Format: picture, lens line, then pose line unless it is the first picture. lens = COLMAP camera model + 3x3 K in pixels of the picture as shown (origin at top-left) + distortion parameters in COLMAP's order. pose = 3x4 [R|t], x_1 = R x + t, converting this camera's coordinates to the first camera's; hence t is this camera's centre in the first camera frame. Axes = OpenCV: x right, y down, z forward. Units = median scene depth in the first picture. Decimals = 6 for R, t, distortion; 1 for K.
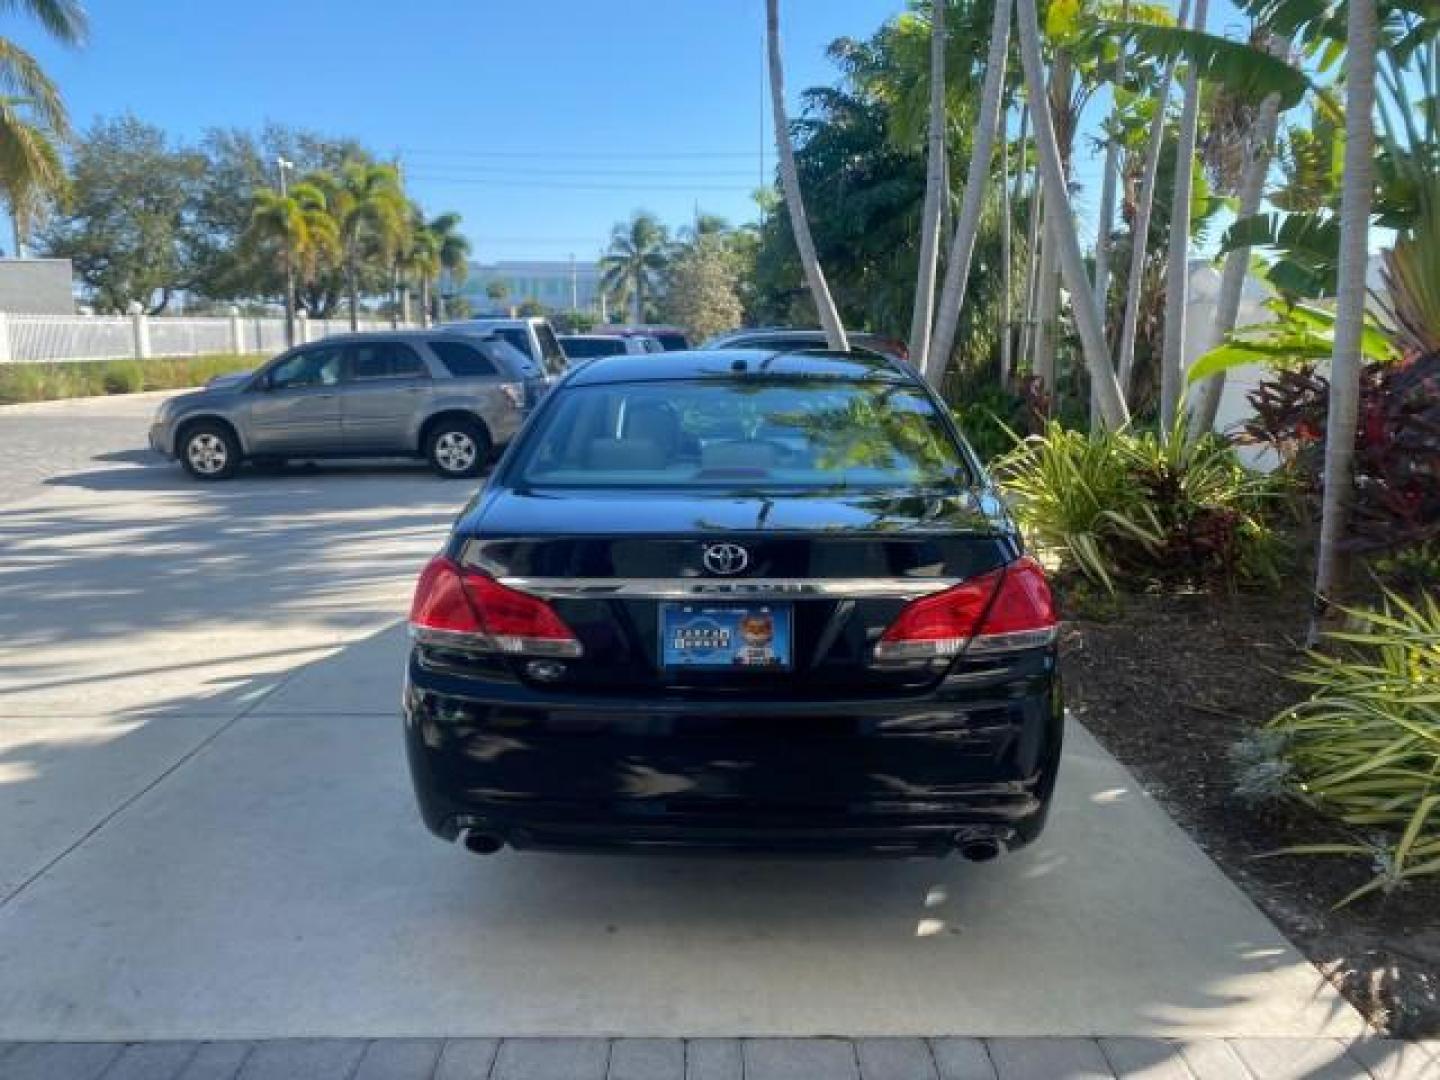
lens RADIAL K [[1109.5, 0, 724.9], [0, 1109.5, 534.3], [0, 0, 1]] dist [0.008935, -0.010120]
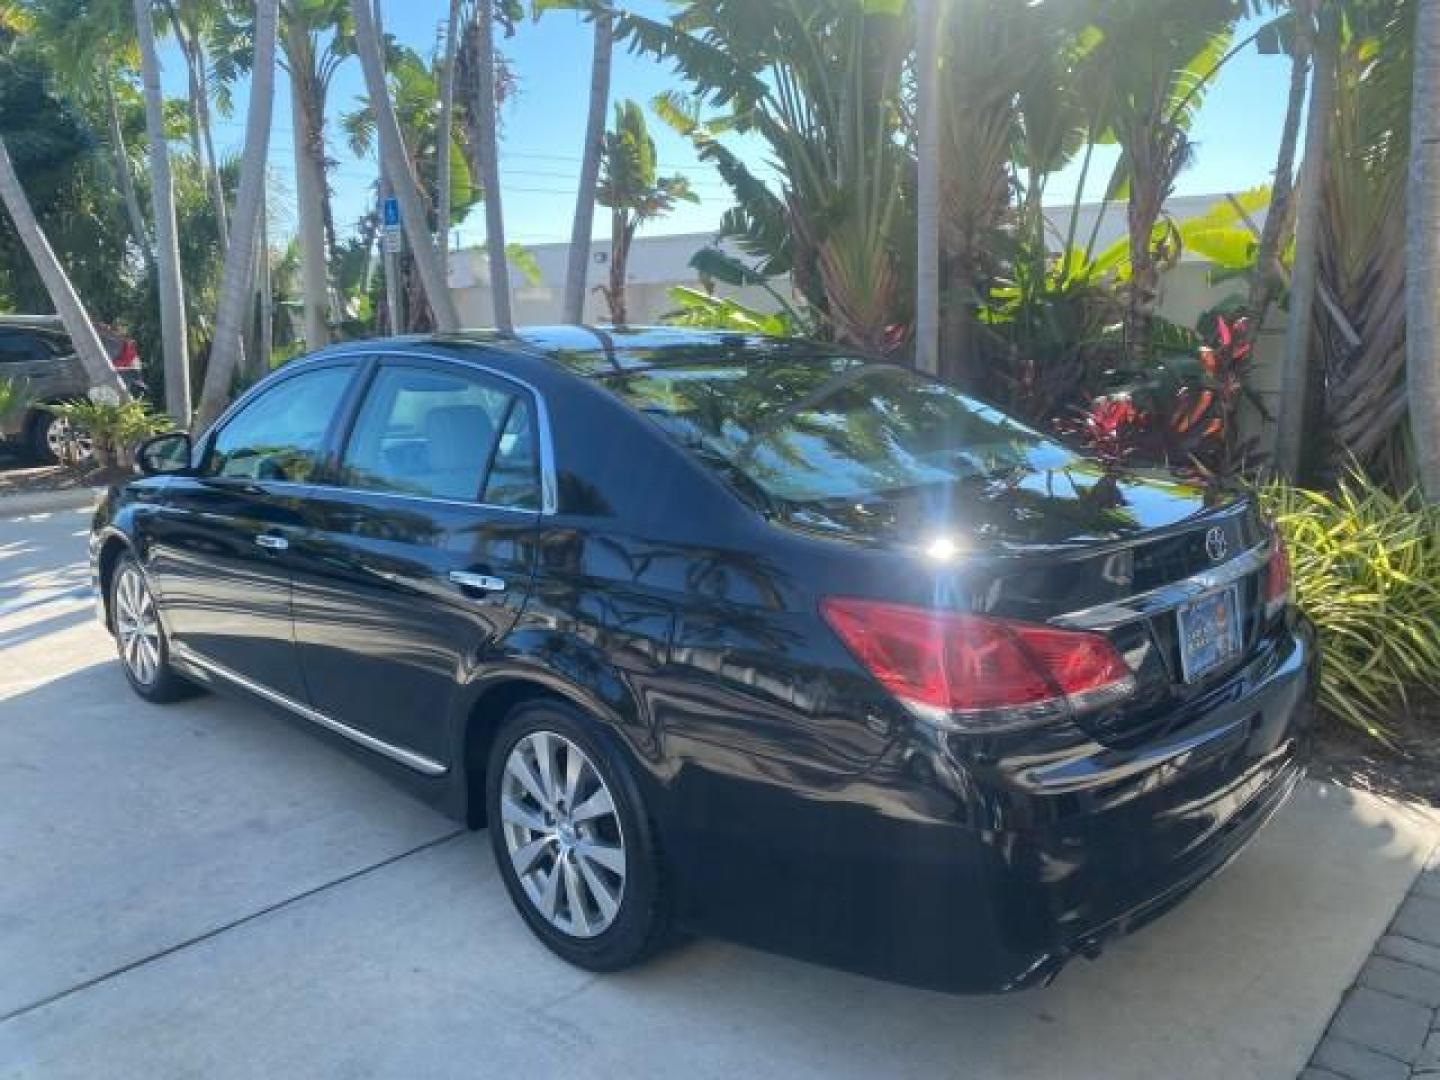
lens RADIAL K [[1109.5, 0, 718.6], [0, 1109.5, 540.0], [0, 0, 1]] dist [0.008935, -0.010120]
pose [[0.679241, -0.145112, 0.719426, -0.086892], [0.135249, 0.988219, 0.071635, -0.008484], [-0.721345, 0.048644, 0.690865, 0.057601]]
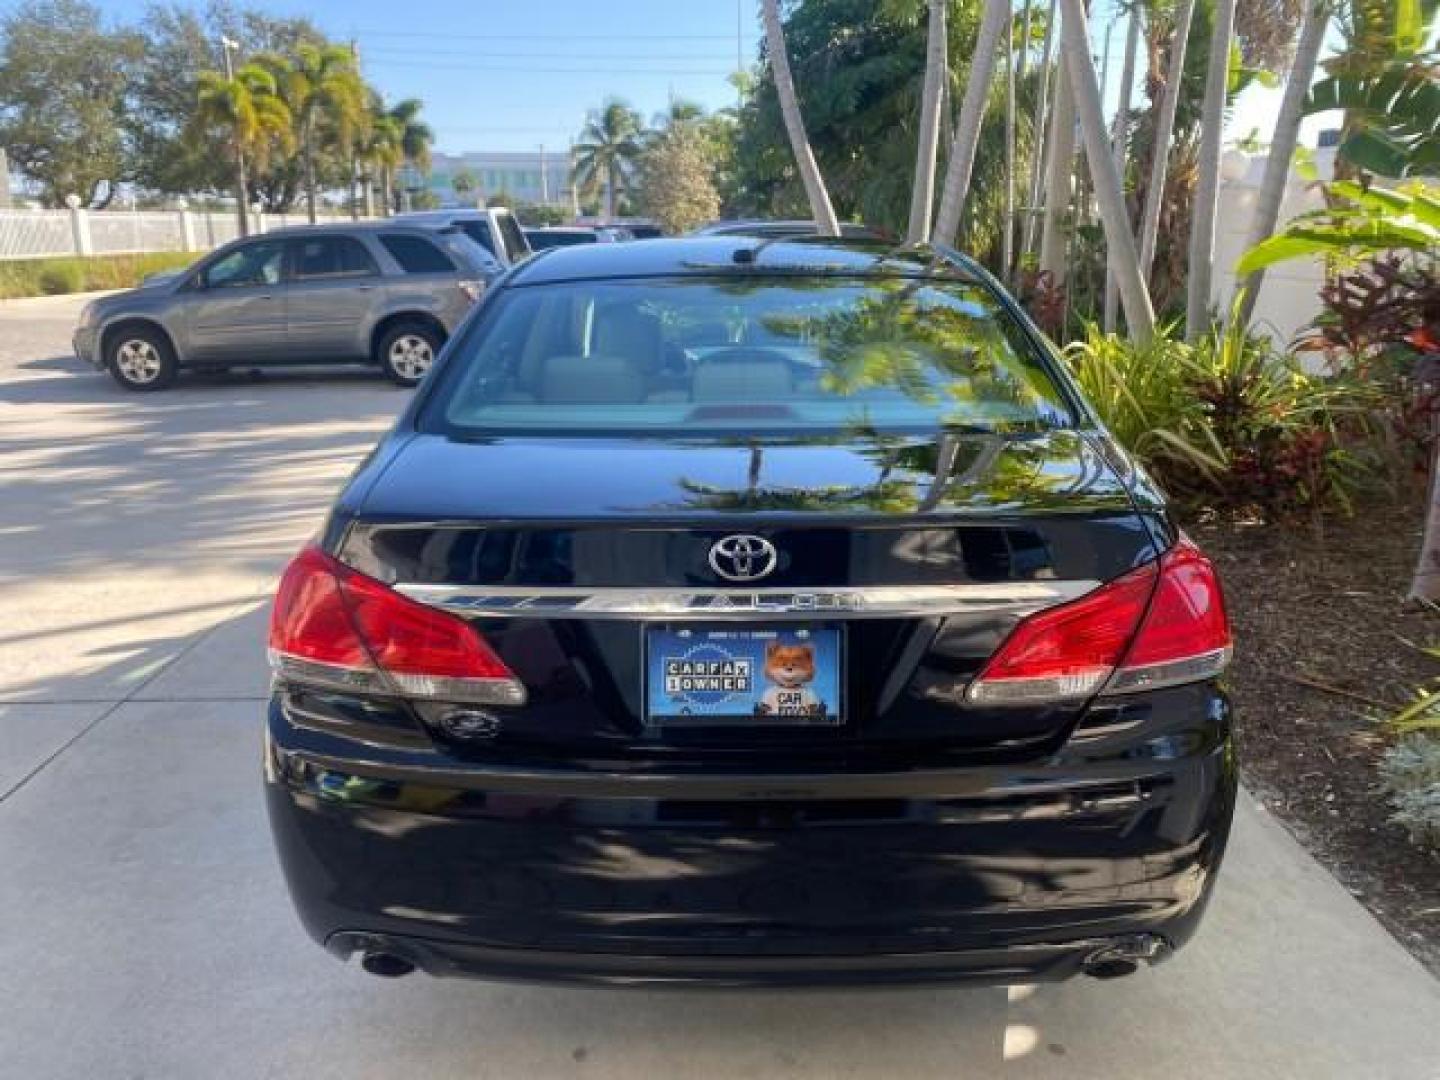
lens RADIAL K [[1109.5, 0, 727.0], [0, 1109.5, 528.5], [0, 0, 1]] dist [0.008935, -0.010120]
pose [[0.999728, -0.009473, 0.021292, -0.002073], [0.007622, 0.996318, 0.085400, -0.004752], [-0.022023, -0.085214, 0.996119, 0.032965]]
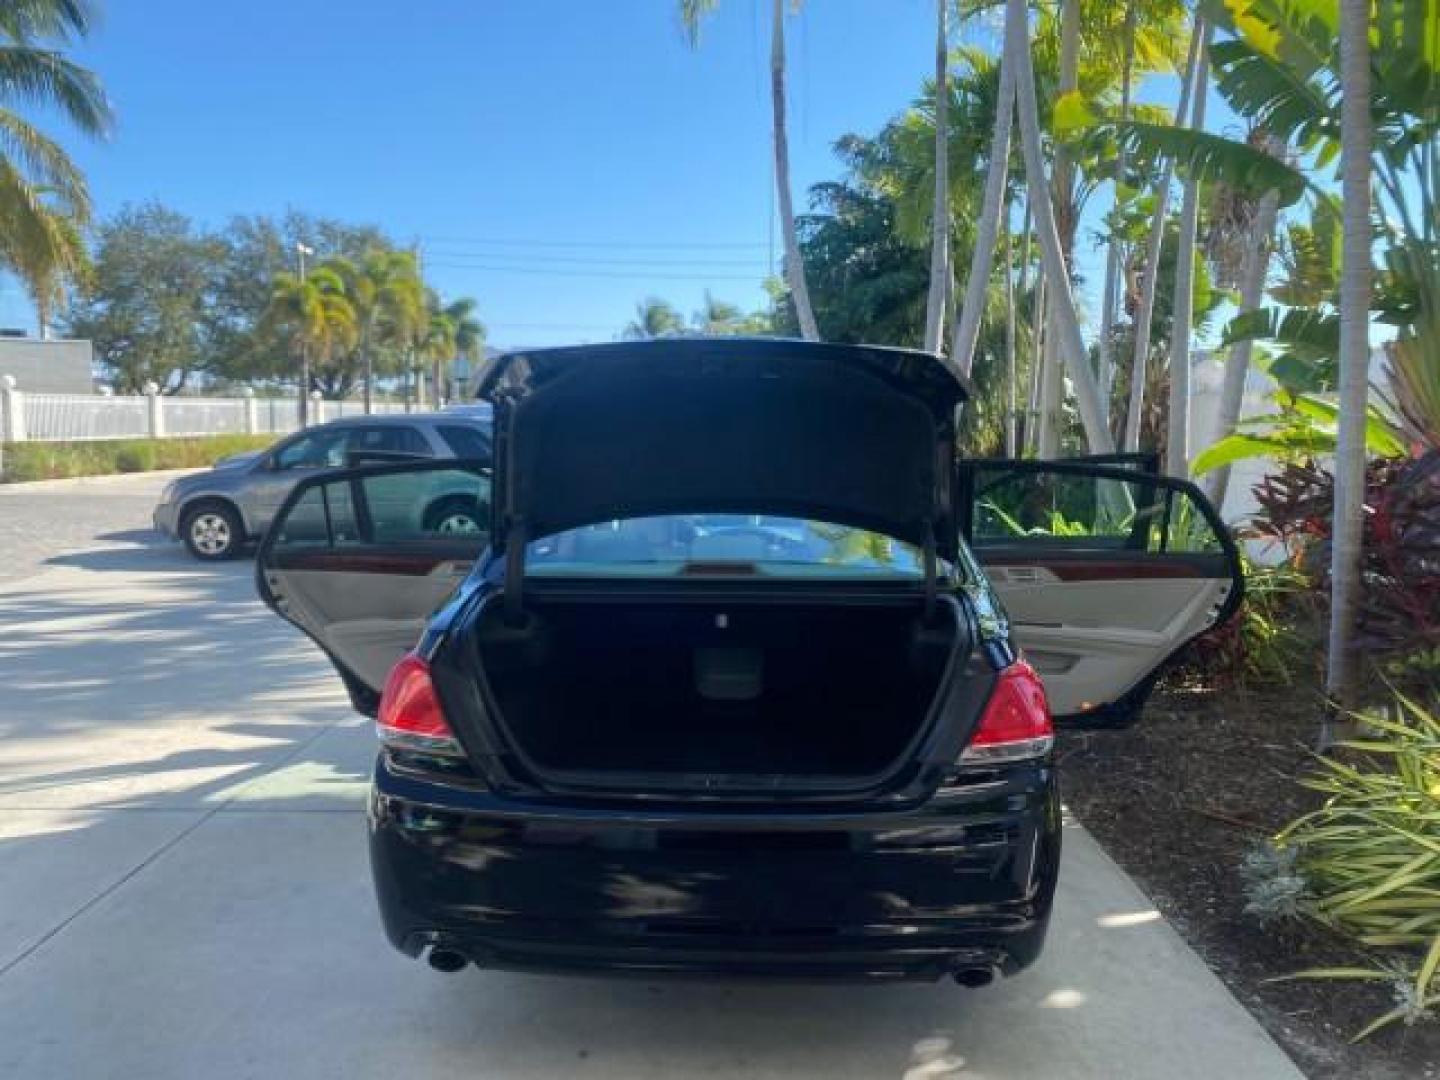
lens RADIAL K [[1109.5, 0, 727.2], [0, 1109.5, 535.5], [0, 0, 1]] dist [0.008935, -0.010120]
pose [[0.999932, 0.009663, -0.006591, 0.002281], [-0.010117, 0.997305, -0.072668, -0.001667], [0.005871, 0.072730, 0.997334, 0.003214]]
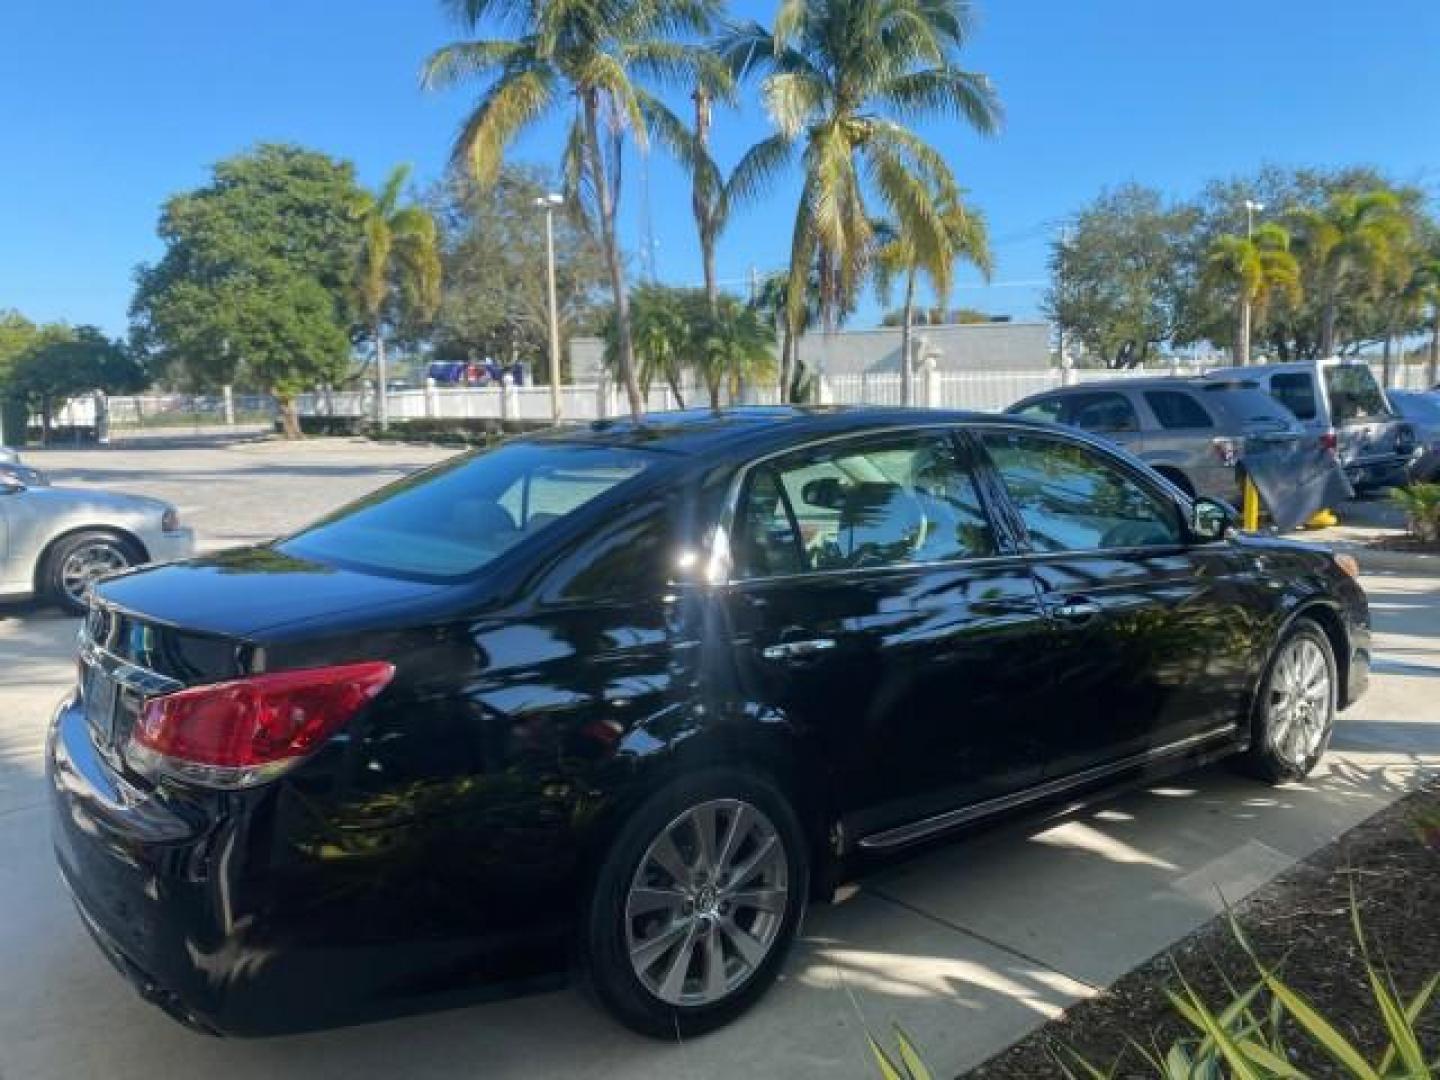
lens RADIAL K [[1109.5, 0, 724.0], [0, 1109.5, 545.6], [0, 0, 1]] dist [0.008935, -0.010120]
pose [[0.635193, 0.088600, -0.767254, 0.106944], [-0.113153, 0.993355, 0.021032, -0.012248], [0.764019, 0.073458, 0.640998, 0.070365]]
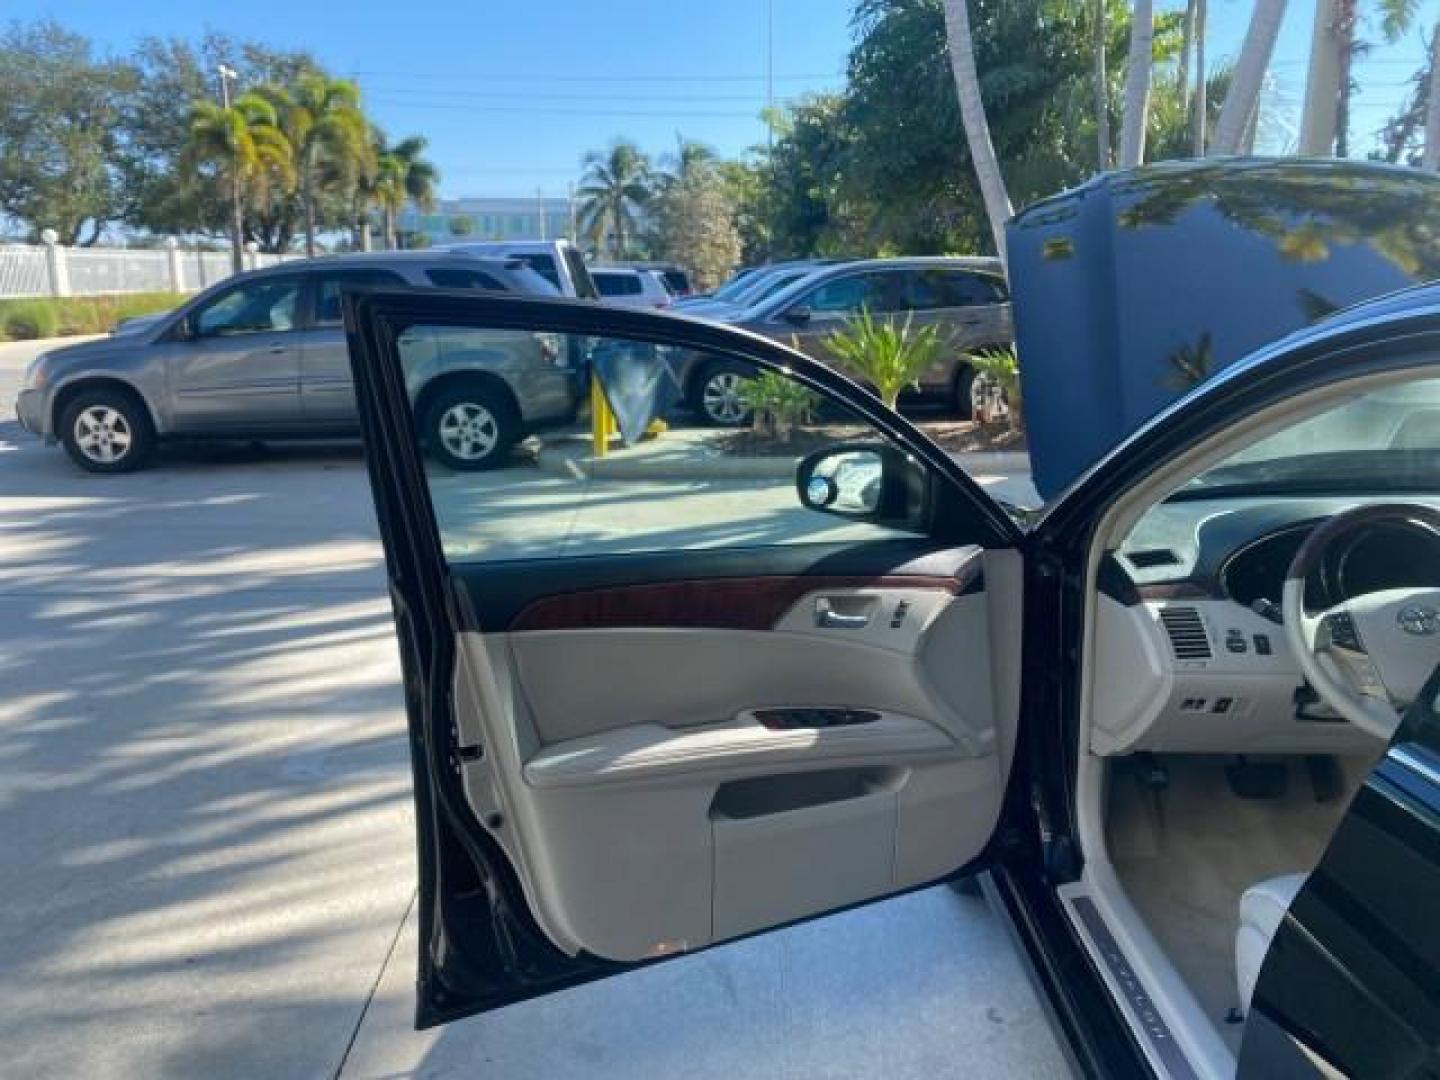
lens RADIAL K [[1109.5, 0, 723.7], [0, 1109.5, 521.8], [0, 0, 1]] dist [0.008935, -0.010120]
pose [[0.999518, -0.005116, 0.030628, -0.049177], [0.003869, 0.999166, 0.040650, -0.021057], [-0.030810, -0.040512, 0.998704, 0.141898]]
